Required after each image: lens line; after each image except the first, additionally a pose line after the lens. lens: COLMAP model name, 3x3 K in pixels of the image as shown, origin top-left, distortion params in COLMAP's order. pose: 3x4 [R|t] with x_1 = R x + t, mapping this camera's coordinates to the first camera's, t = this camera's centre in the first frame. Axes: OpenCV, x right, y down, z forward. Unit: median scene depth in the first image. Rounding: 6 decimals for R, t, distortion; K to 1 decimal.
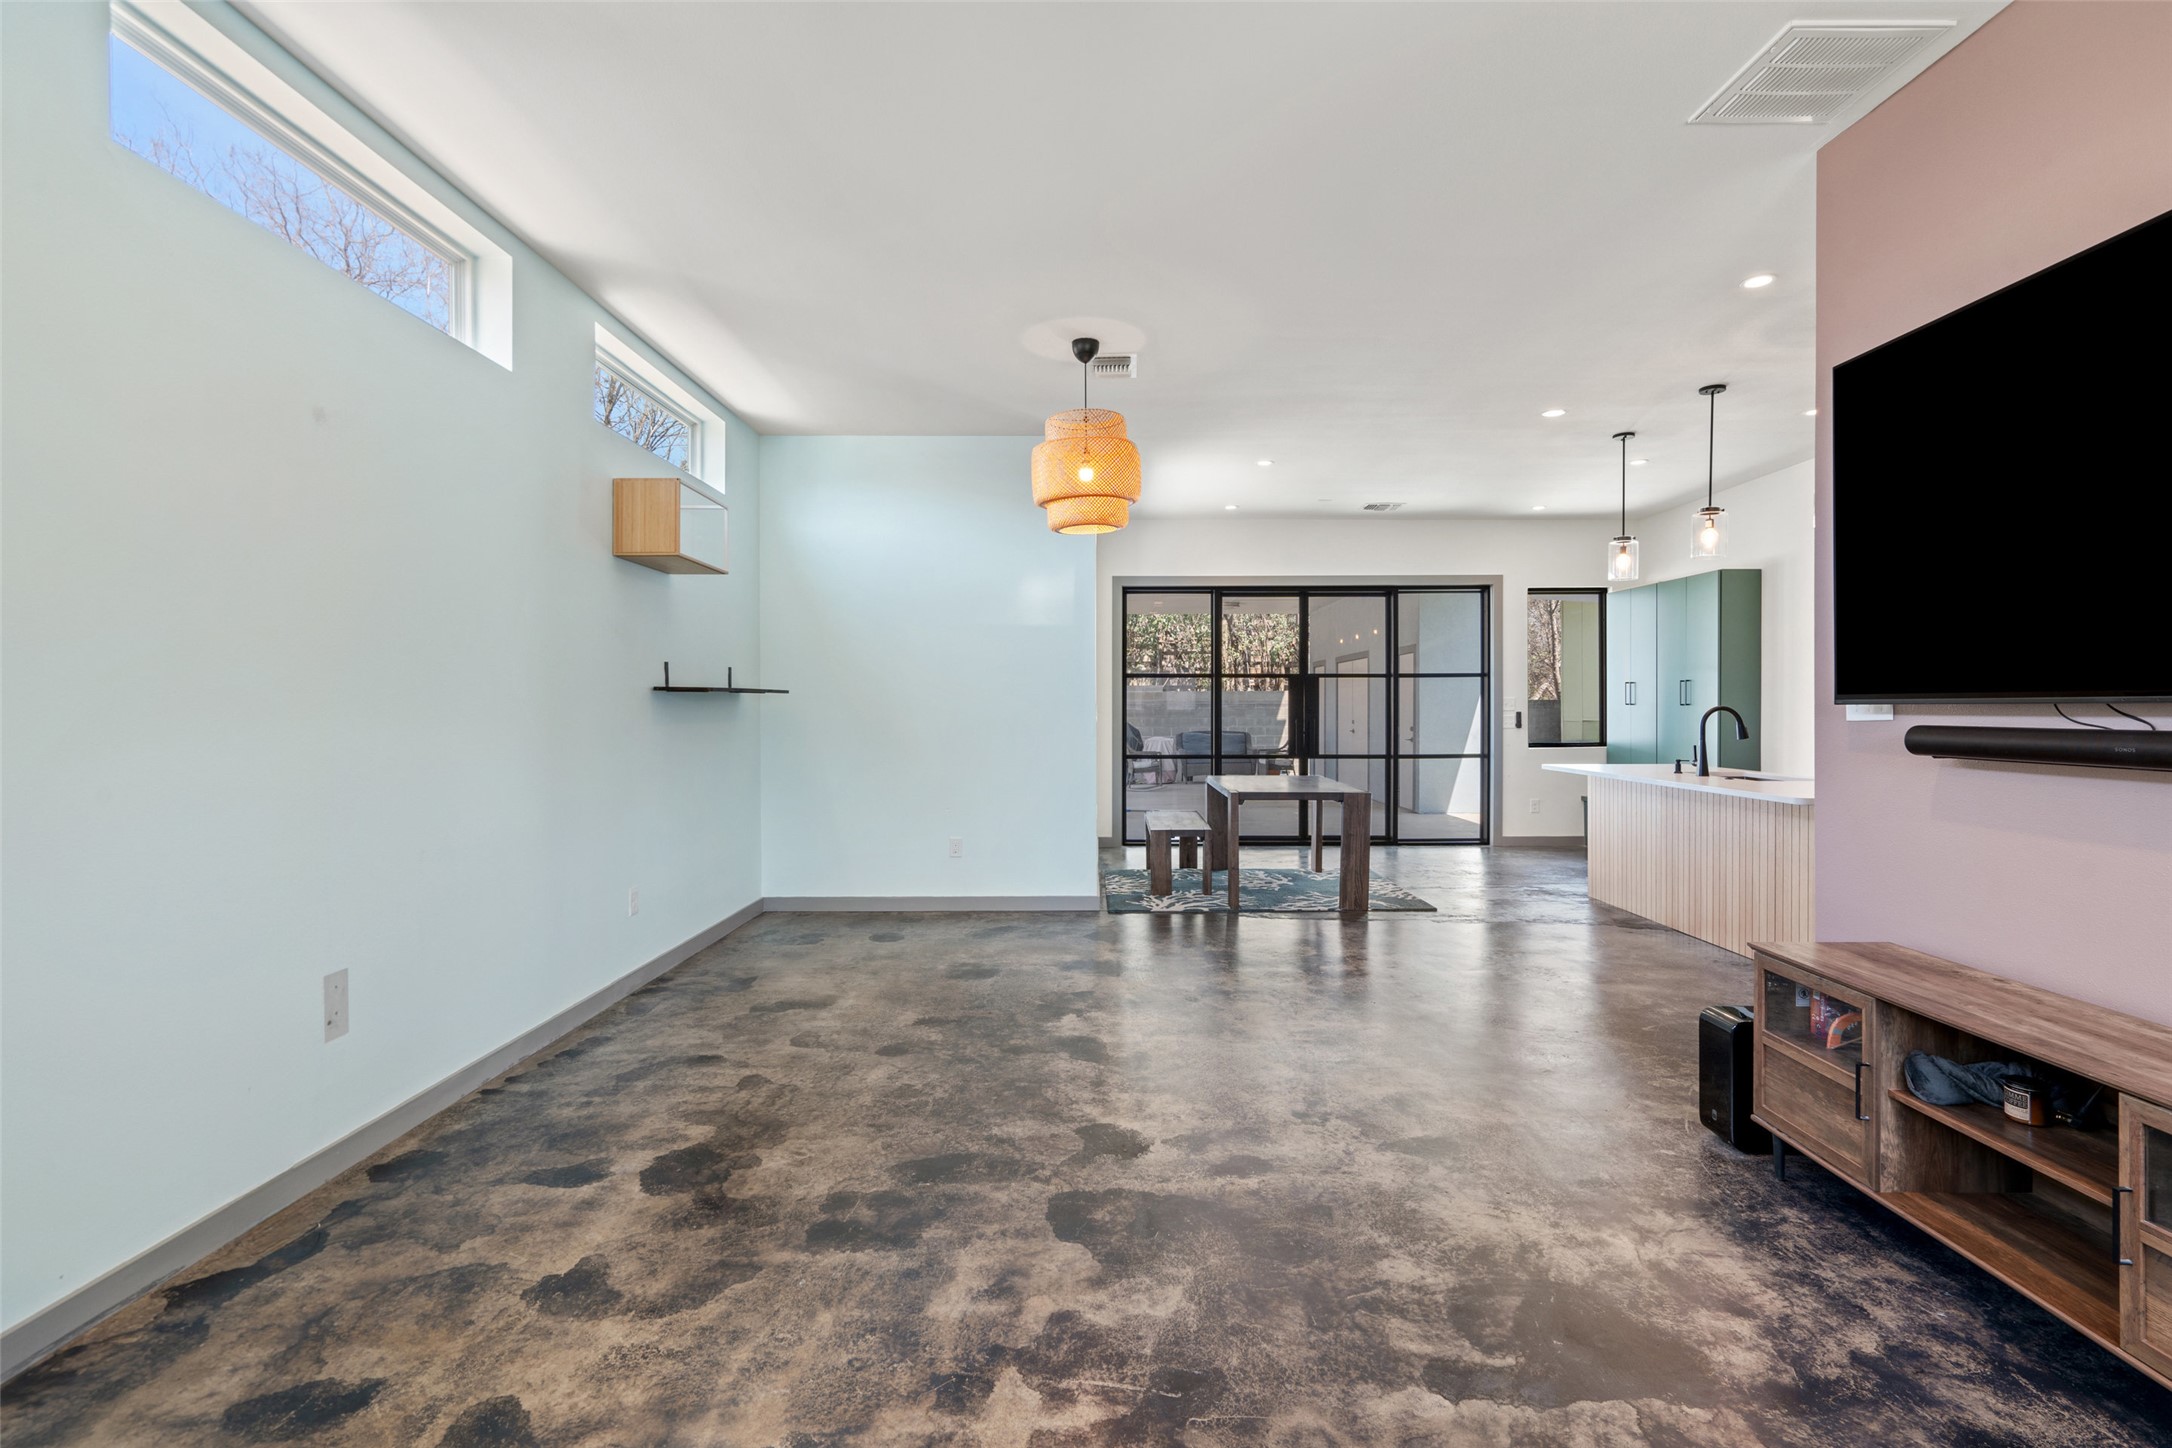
lens RADIAL K [[988.0, 0, 1093.9], [0, 988.0, 709.7], [0, 0, 1]] dist [-0.009226, 0.002812]
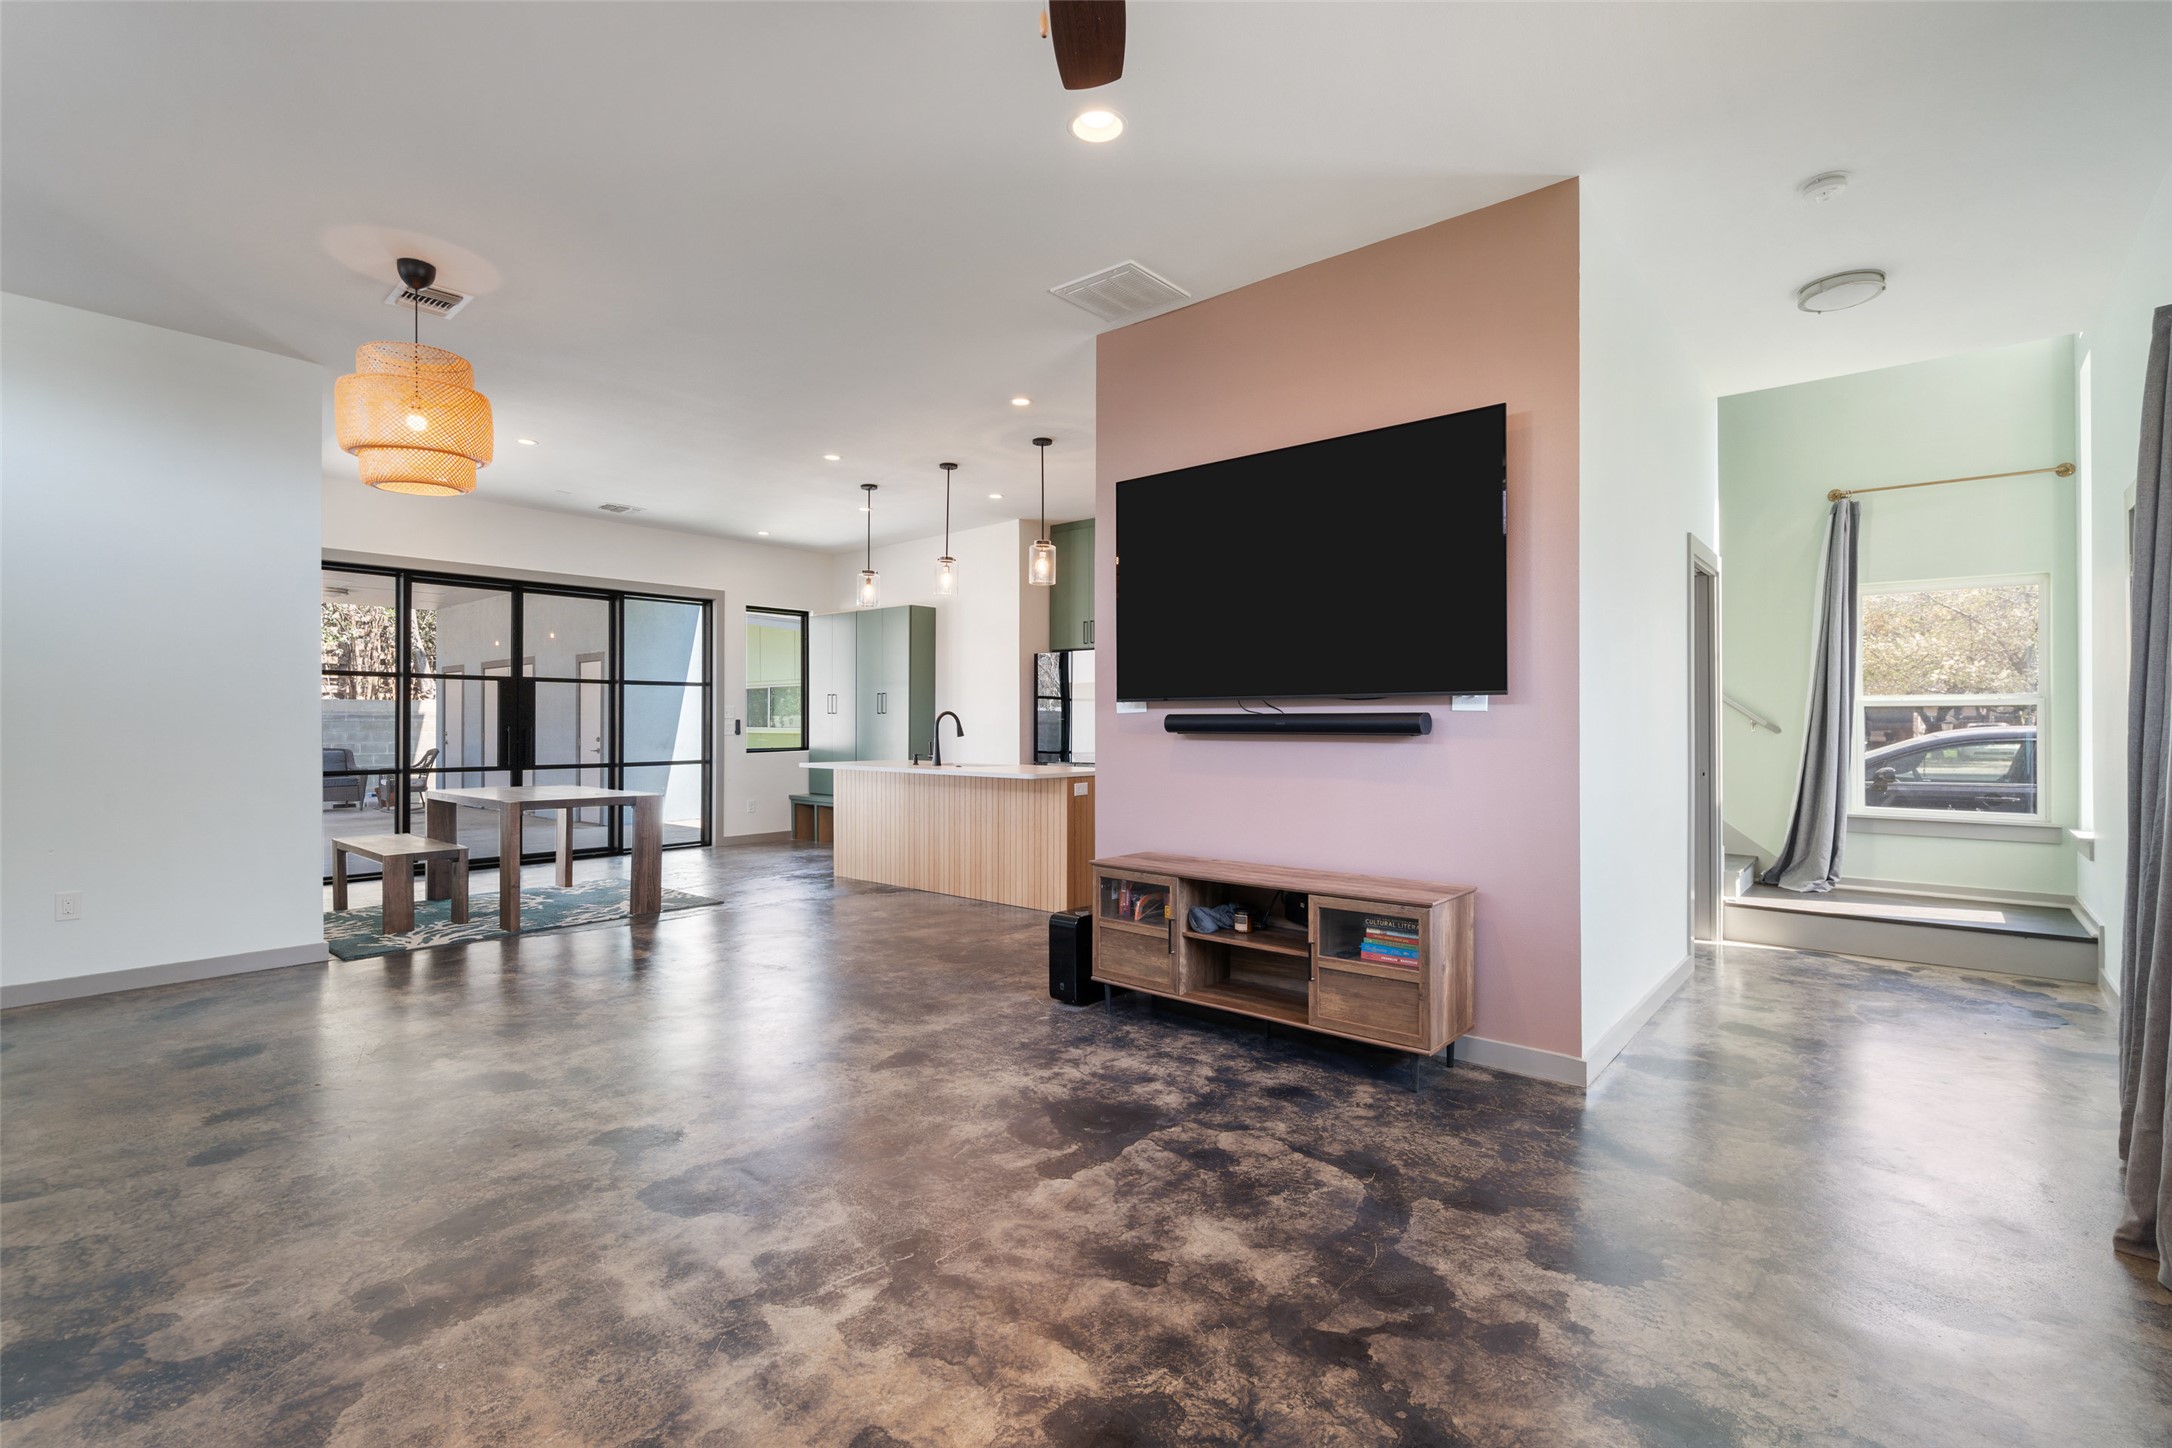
lens RADIAL K [[988.0, 0, 1093.9], [0, 988.0, 723.2], [0, 0, 1]] dist [-0.009226, 0.002812]
pose [[0.644343, 0.002441, 0.764733, -0.465003], [0.000790, 0.999992, -0.003858, 0.034637], [-0.764736, 0.003090, 0.644336, 0.034774]]
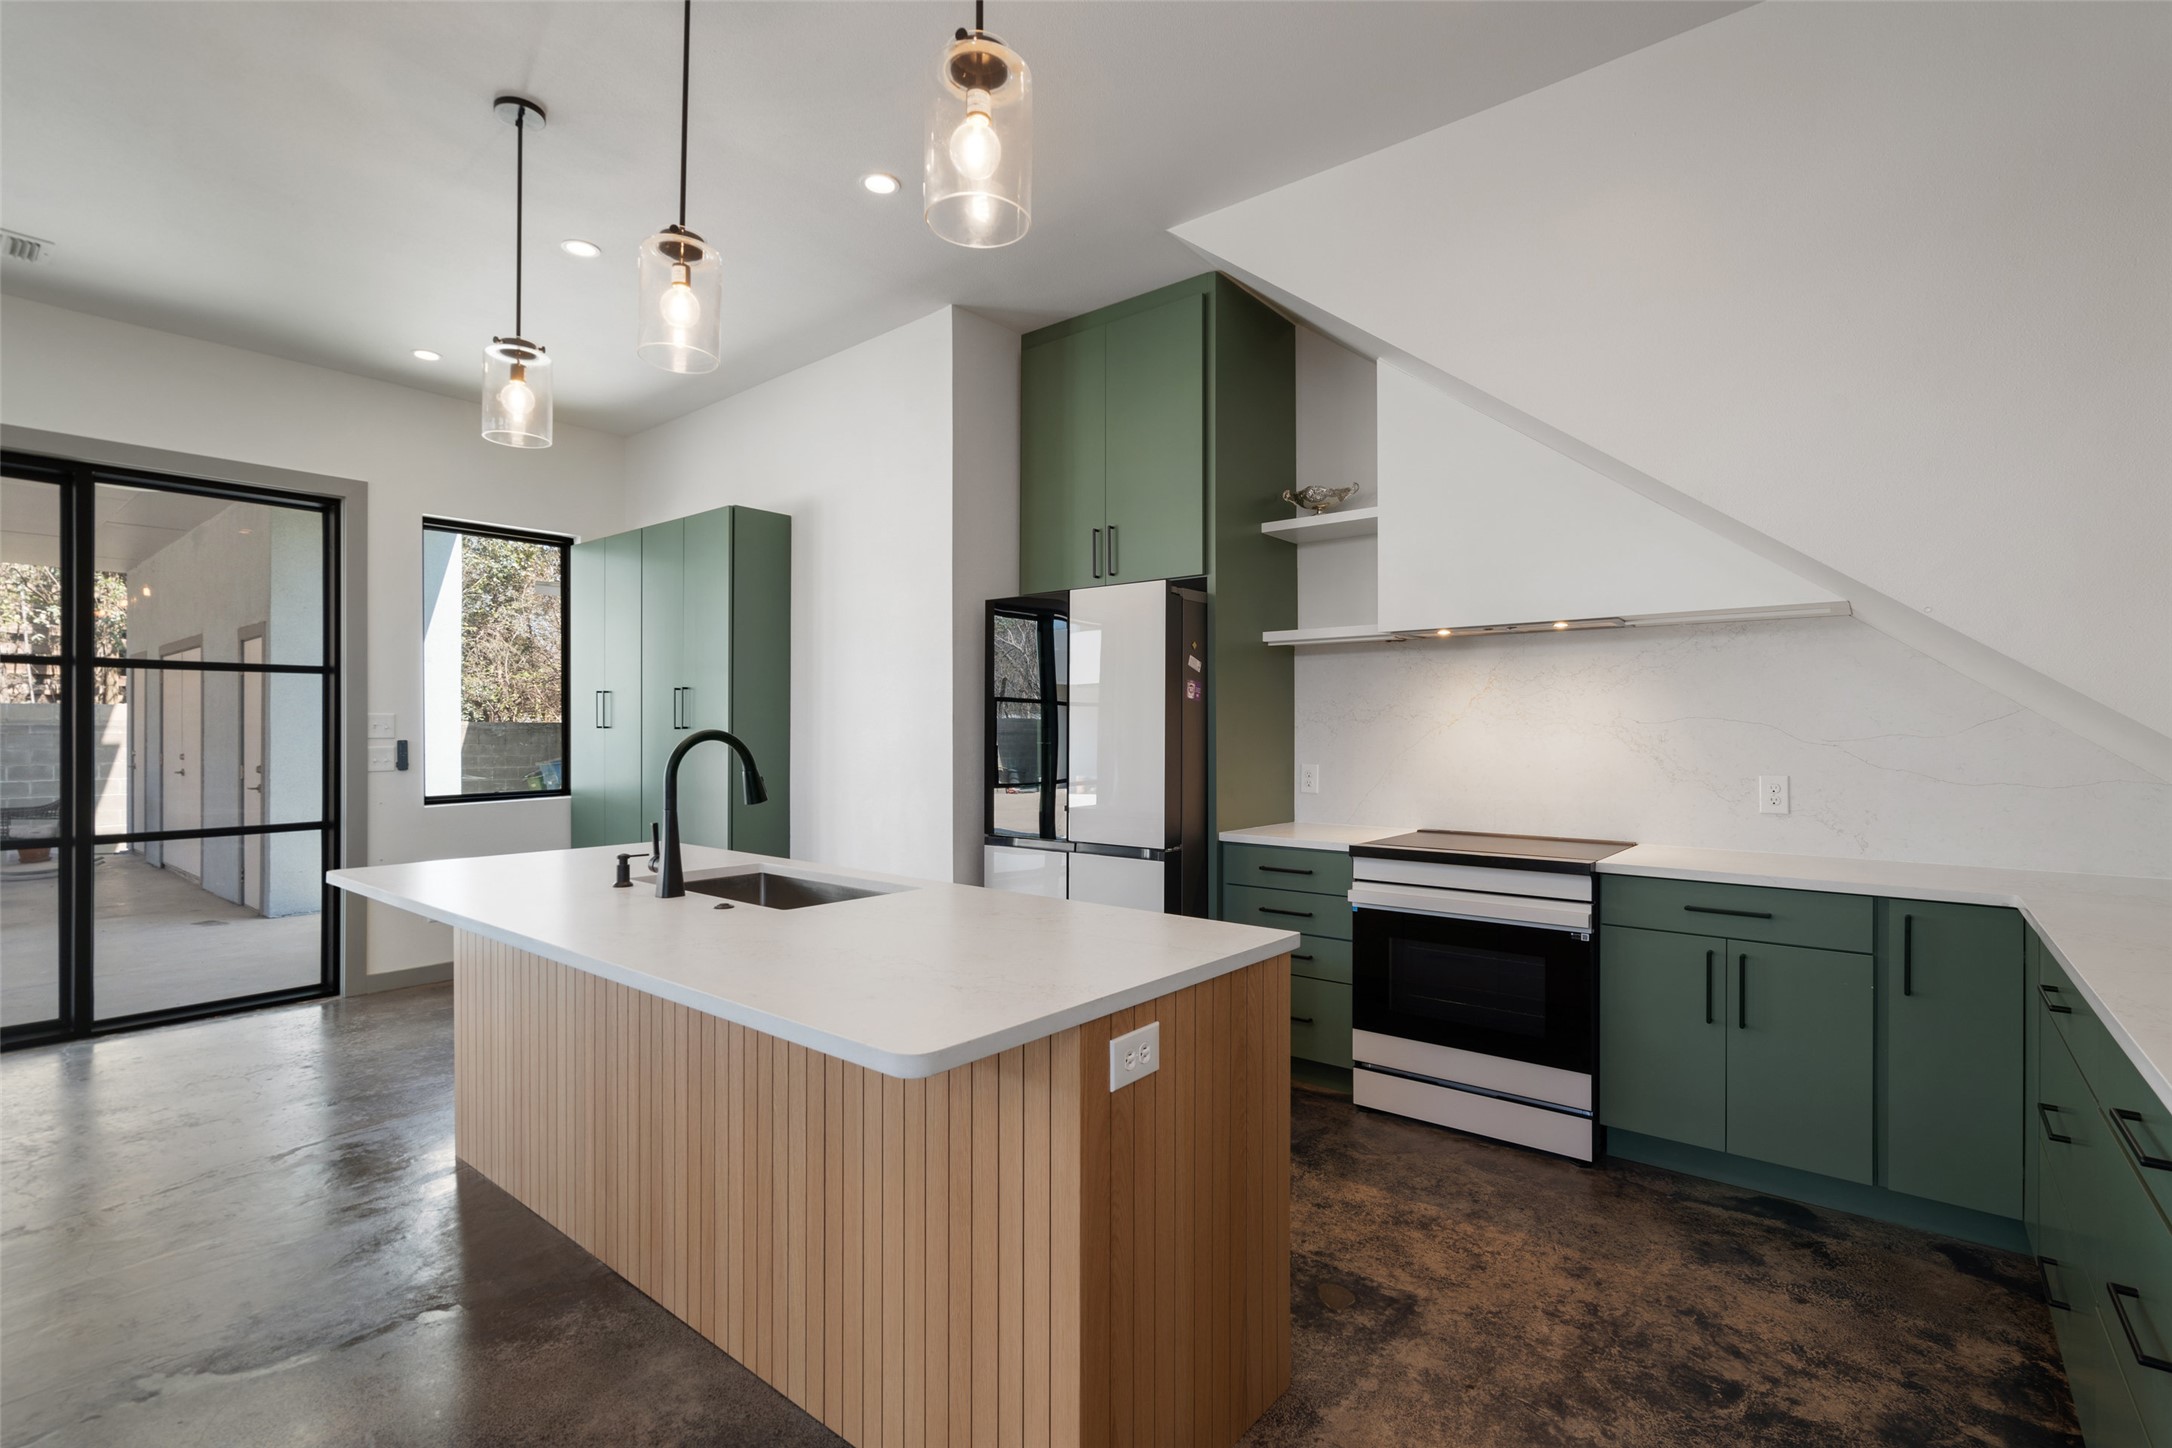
lens RADIAL K [[988.0, 0, 1088.5], [0, 988.0, 724.4], [0, 0, 1]] dist [-0.009226, 0.002812]
pose [[0.628128, 0.005758, 0.778089, 0.806520], [0.001375, 0.999963, -0.008511, -0.005198], [-0.778109, 0.006416, 0.628097, 1.194408]]
